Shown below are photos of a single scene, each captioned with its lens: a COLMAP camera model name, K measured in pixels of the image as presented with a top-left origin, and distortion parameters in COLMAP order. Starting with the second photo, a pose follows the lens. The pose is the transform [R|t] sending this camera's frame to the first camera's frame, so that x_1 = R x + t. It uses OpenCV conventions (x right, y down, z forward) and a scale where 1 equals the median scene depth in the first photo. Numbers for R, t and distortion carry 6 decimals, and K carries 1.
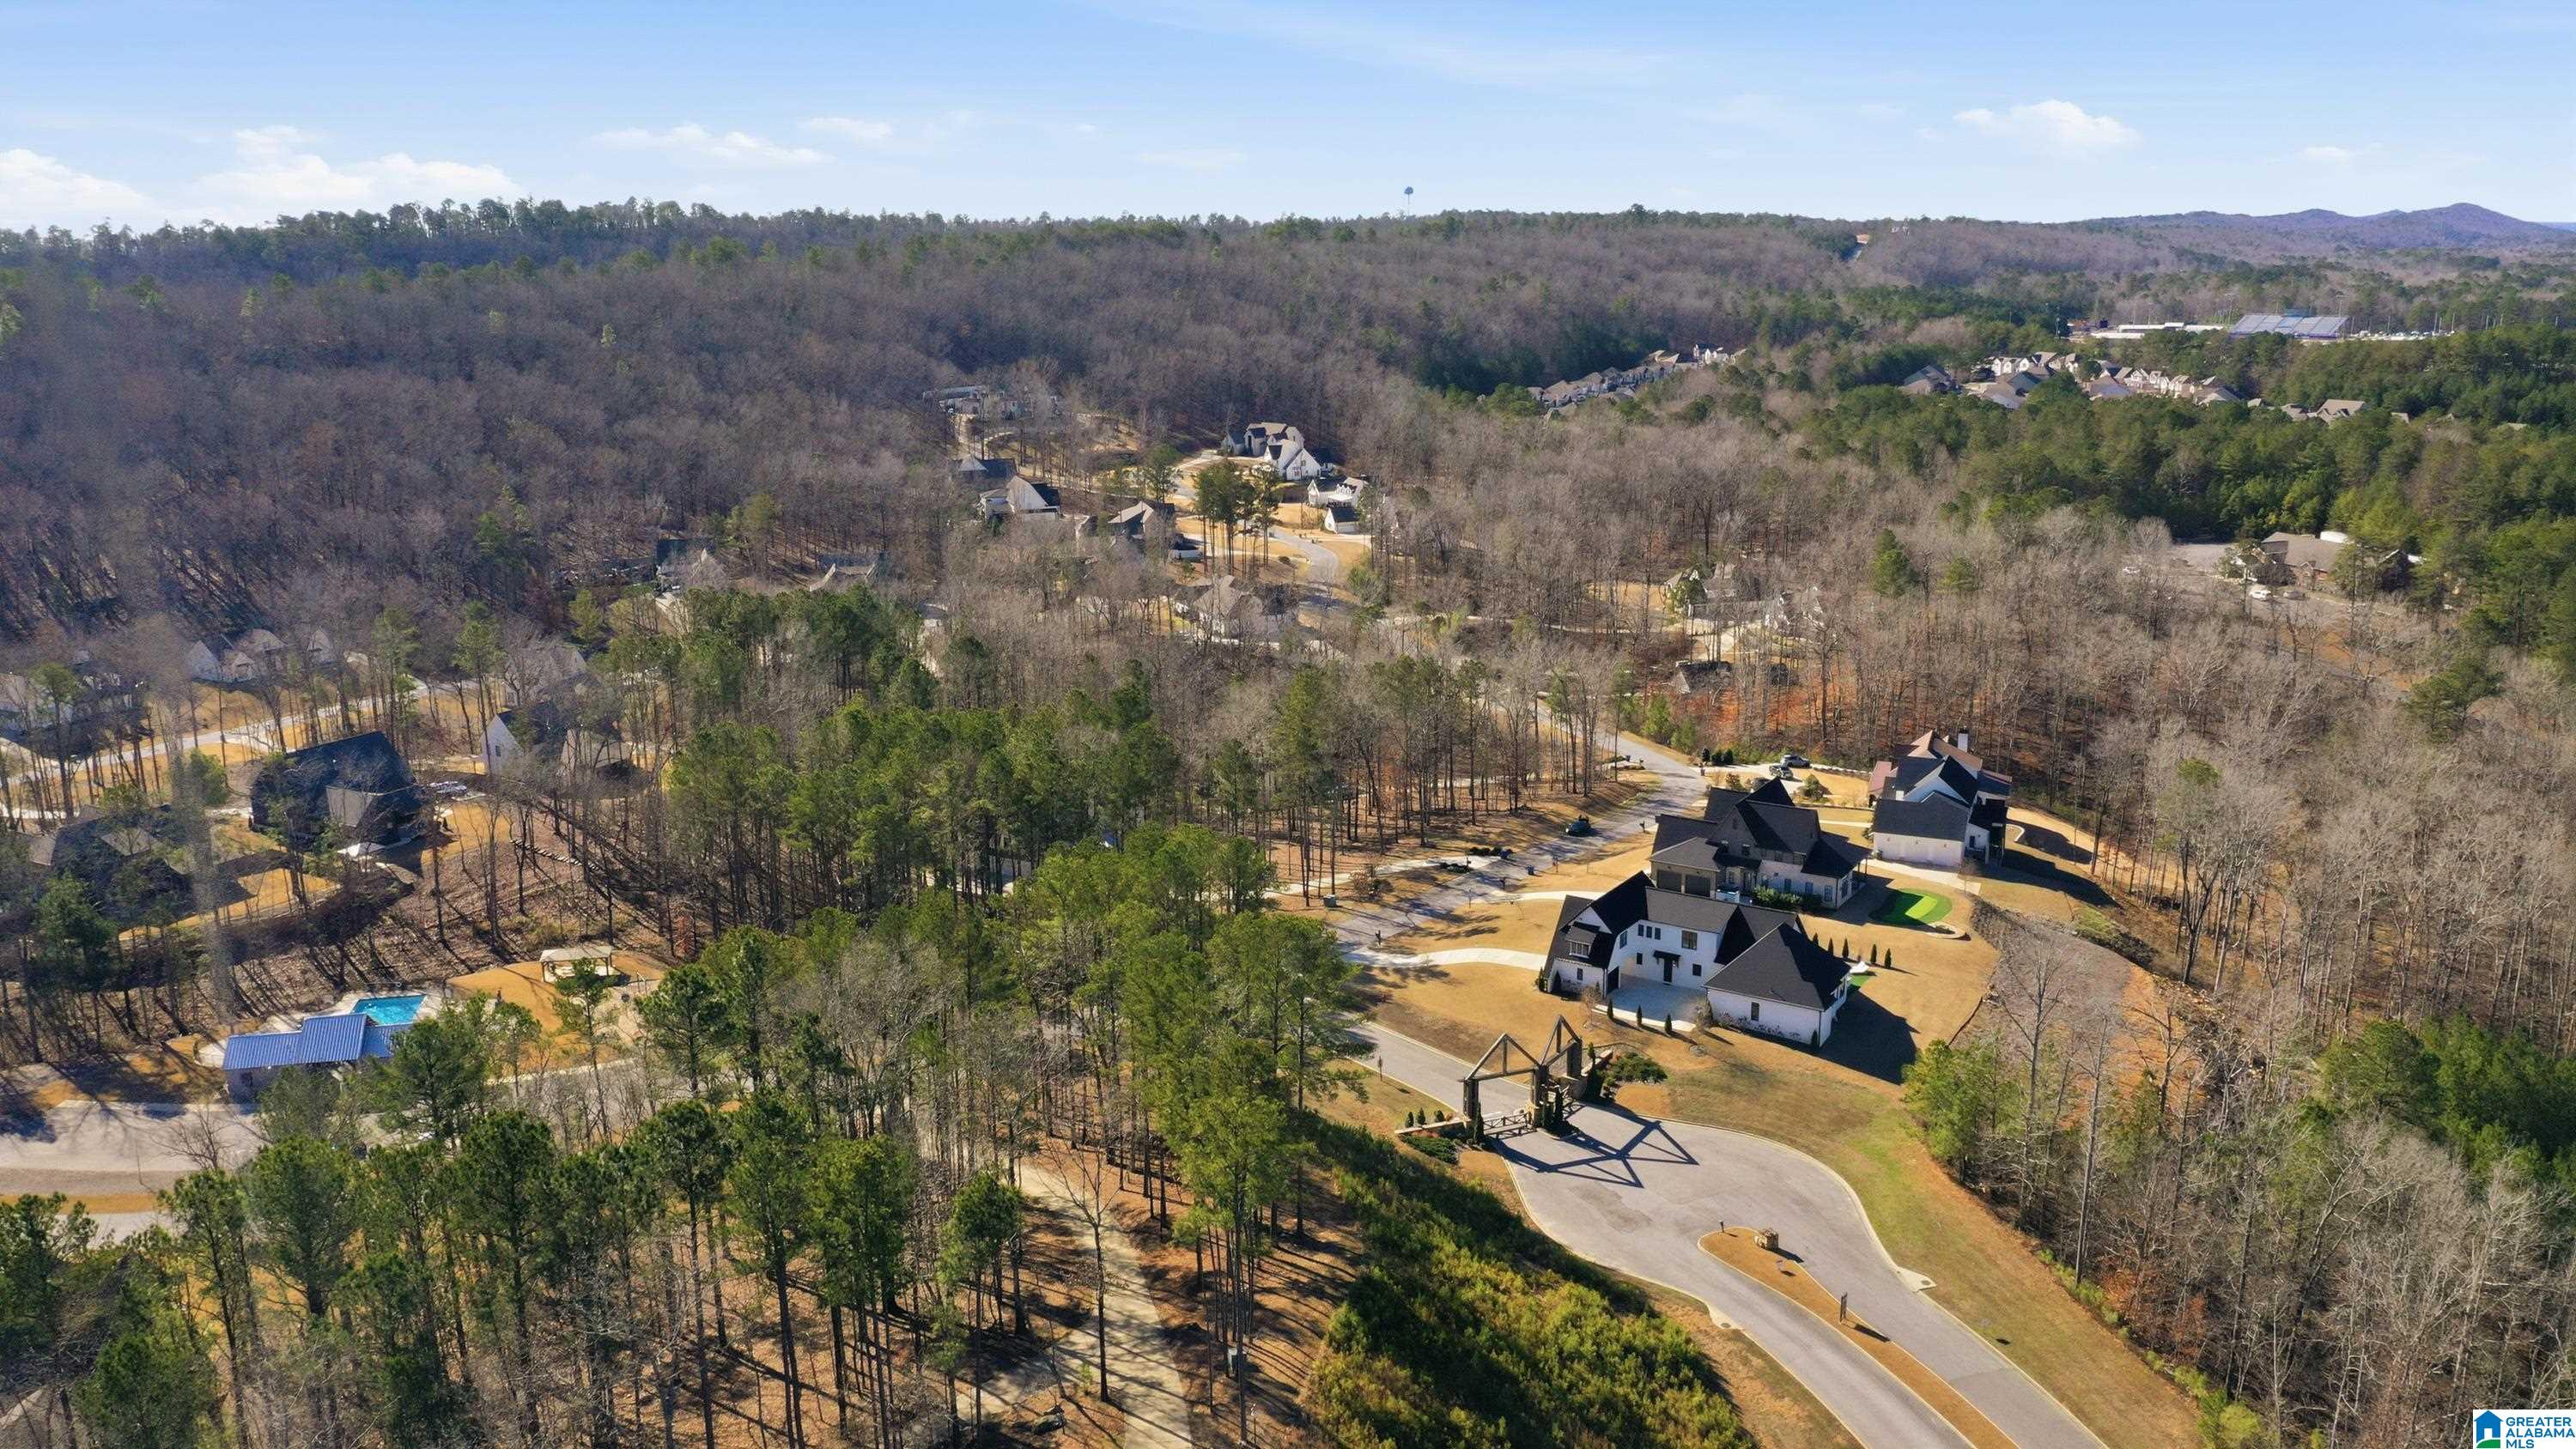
lens RADIAL K [[2022.2, 0, 1288.0], [0, 2022.2, 724.5], [0, 0, 1]] dist [-0.009032, -0.002177]
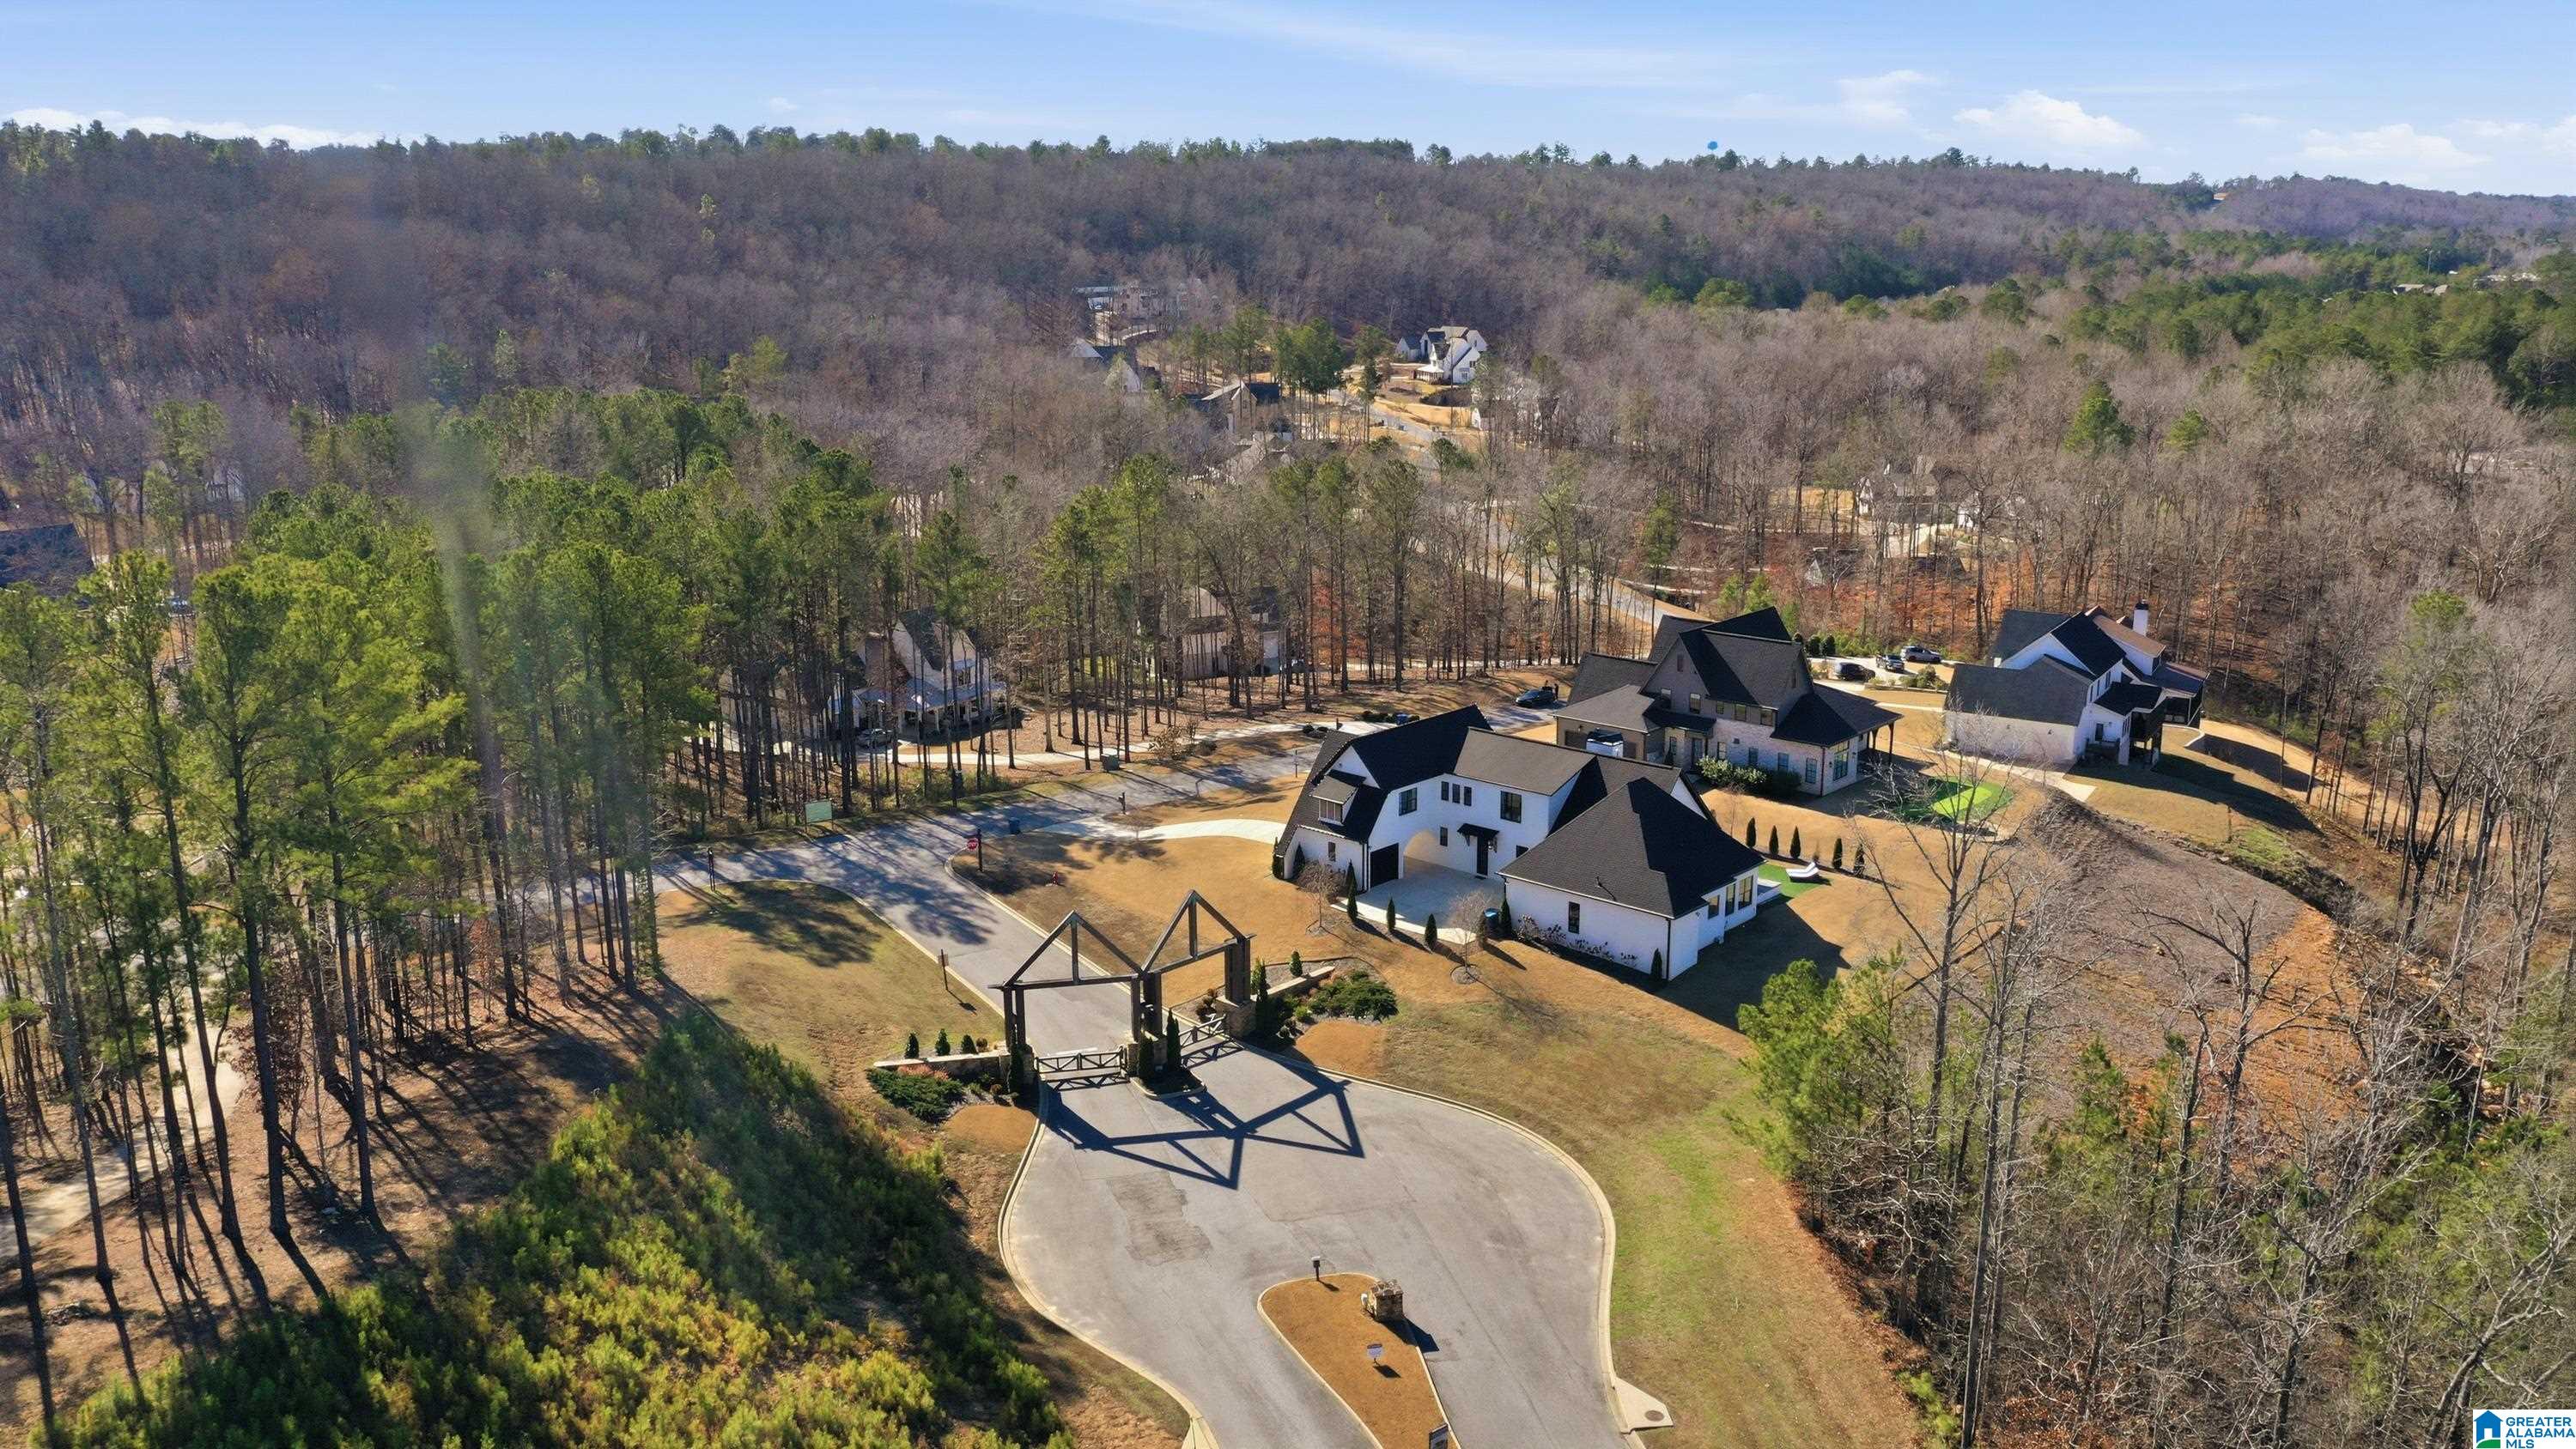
lens RADIAL K [[2022.2, 0, 1288.0], [0, 2022.2, 724.5], [0, 0, 1]] dist [-0.009032, -0.002177]
pose [[0.986185, 0.042655, -0.160063, 0.226068], [-0.042680, 0.999083, 0.003285, 0.081200], [0.160056, 0.003592, 0.987101, 0.370506]]
